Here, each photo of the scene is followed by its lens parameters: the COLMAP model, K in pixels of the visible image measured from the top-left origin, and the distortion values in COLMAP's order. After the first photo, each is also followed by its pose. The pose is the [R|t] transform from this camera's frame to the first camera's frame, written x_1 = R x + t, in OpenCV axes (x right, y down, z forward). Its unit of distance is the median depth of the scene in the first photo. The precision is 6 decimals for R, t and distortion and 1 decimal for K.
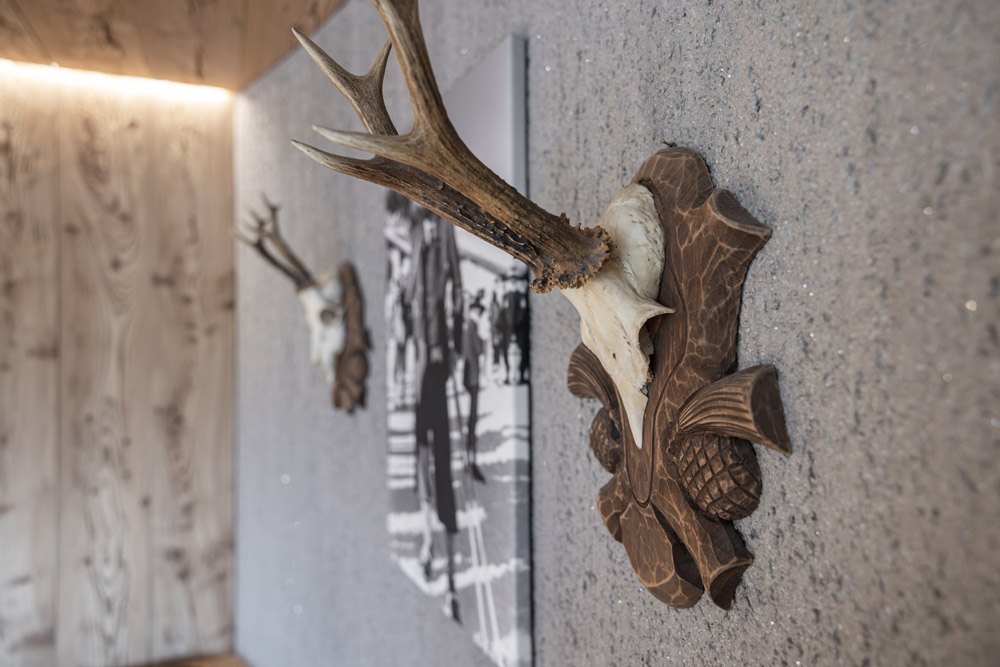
lens RADIAL K [[660.6, 0, 501.6], [0, 660.6, 329.2], [0, 0, 1]] dist [0.005912, 0.000727]
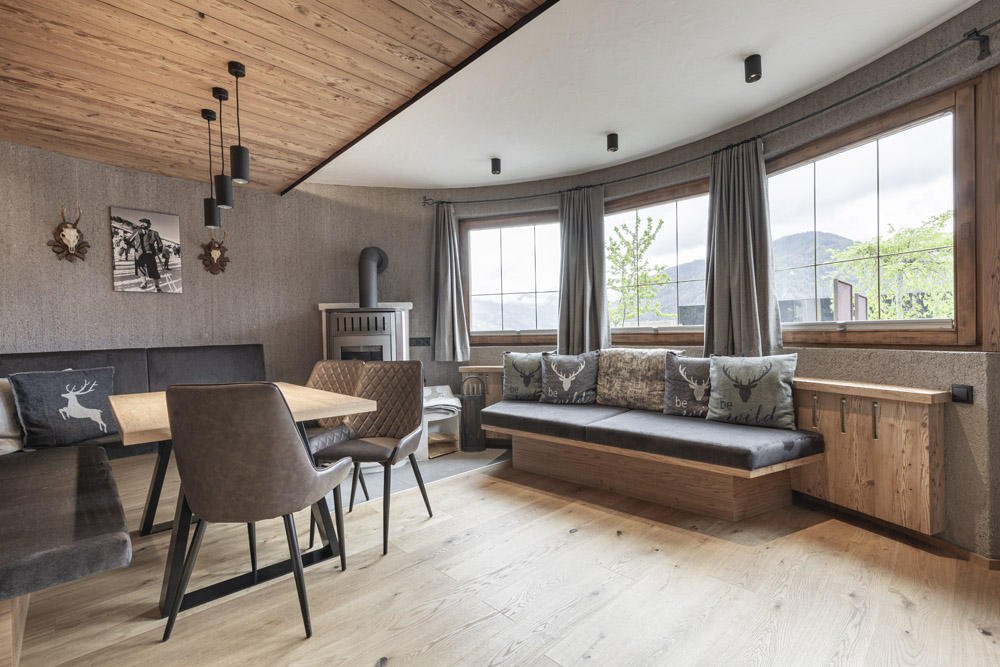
lens RADIAL K [[449.9, 0, 508.1], [0, 449.9, 335.6], [0, 0, 1]] dist [0.004341, -0.000669]
pose [[-0.360414, 0.003503, 0.932786, -4.752528], [0.020622, 0.999778, 0.004213, 0.789245], [-0.932564, 0.020754, -0.360407, -0.561409]]
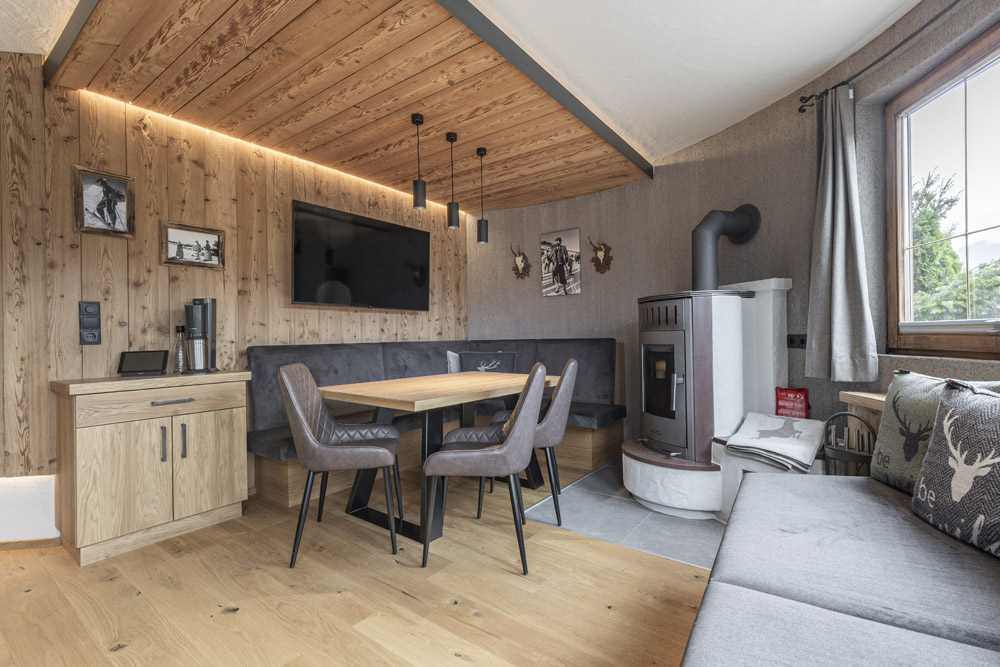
lens RADIAL K [[449.9, 0, 507.4], [0, 449.9, 333.1], [0, 0, 1]] dist [0.004341, -0.000669]
pose [[0.860233, -0.005576, 0.509870, -3.038203], [0.009385, 0.999944, -0.004898, 0.800792], [-0.509815, 0.008998, 0.860237, -2.965705]]
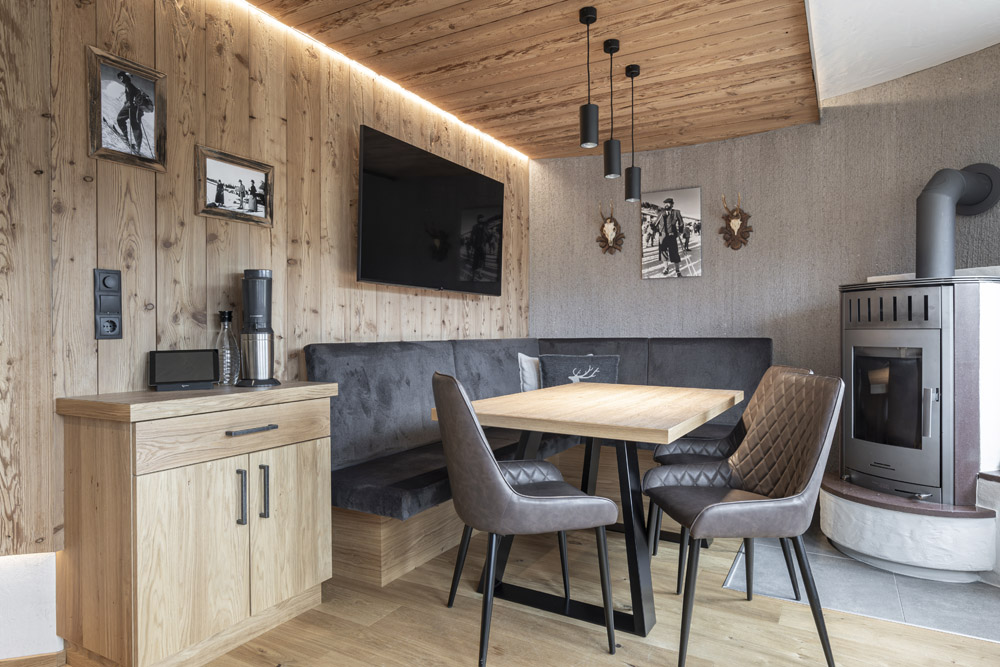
lens RADIAL K [[602.2, 0, 505.1], [0, 602.2, 333.1], [0, 0, 1]] dist [-0.000212, 0.000053]
pose [[0.793063, 0.001050, 0.609139, -3.979771], [-0.003665, 0.999989, 0.003048, 0.798467], [-0.609129, -0.004650, 0.793058, -2.057537]]
